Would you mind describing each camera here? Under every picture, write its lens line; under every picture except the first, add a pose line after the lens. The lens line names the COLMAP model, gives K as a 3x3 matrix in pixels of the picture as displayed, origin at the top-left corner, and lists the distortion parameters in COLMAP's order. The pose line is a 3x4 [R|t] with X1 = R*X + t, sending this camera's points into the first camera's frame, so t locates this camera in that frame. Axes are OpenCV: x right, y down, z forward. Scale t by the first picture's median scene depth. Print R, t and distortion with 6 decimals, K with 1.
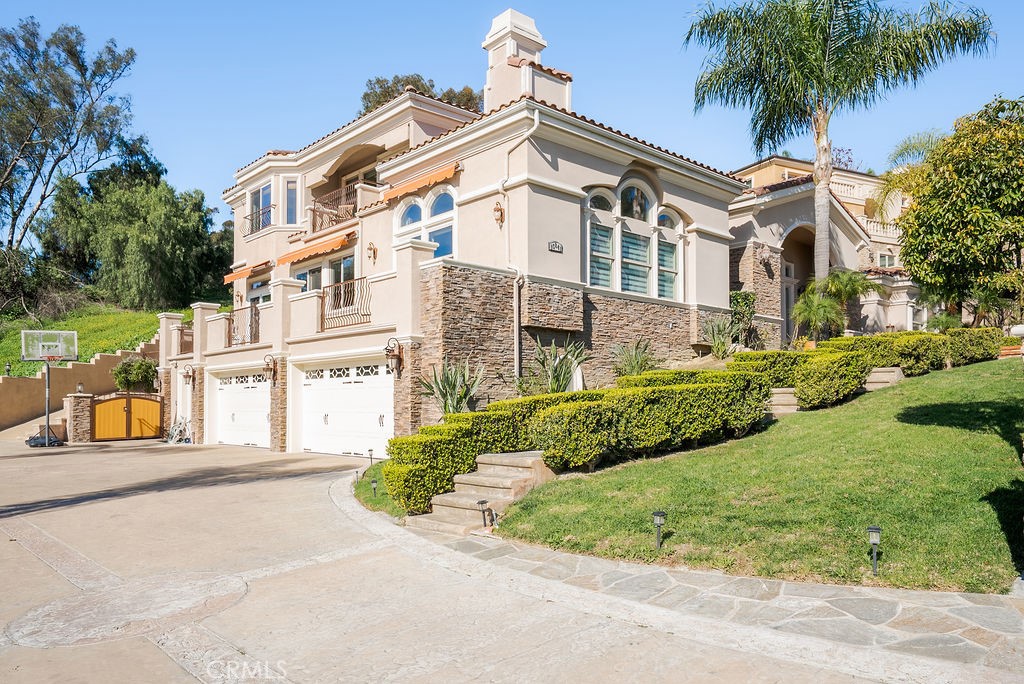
lens RADIAL K [[710.7, 0, 512.0], [0, 710.7, 342.0], [0, 0, 1]] dist [0.000404, -0.001998]
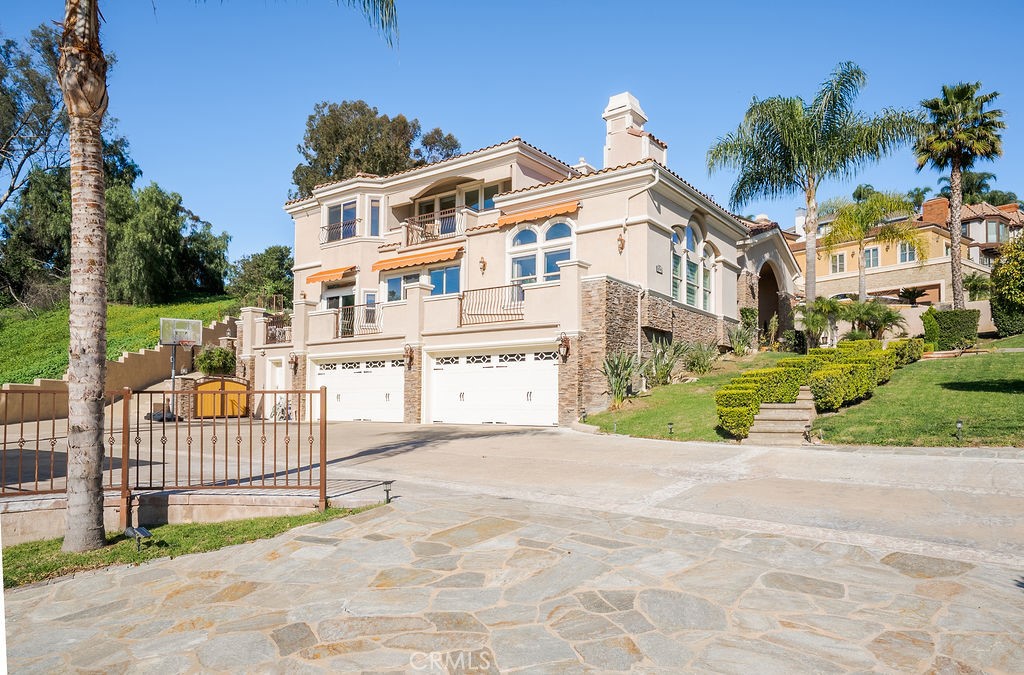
lens RADIAL K [[652.4, 0, 512.0], [0, 652.4, 337.5], [0, 0, 1]] dist [-0.012823, 0.001577]
pose [[0.979747, 0.028828, 0.198156, -0.387354], [-0.025453, 0.999485, -0.019555, 0.023741], [-0.198617, 0.014116, 0.979975, -0.139974]]
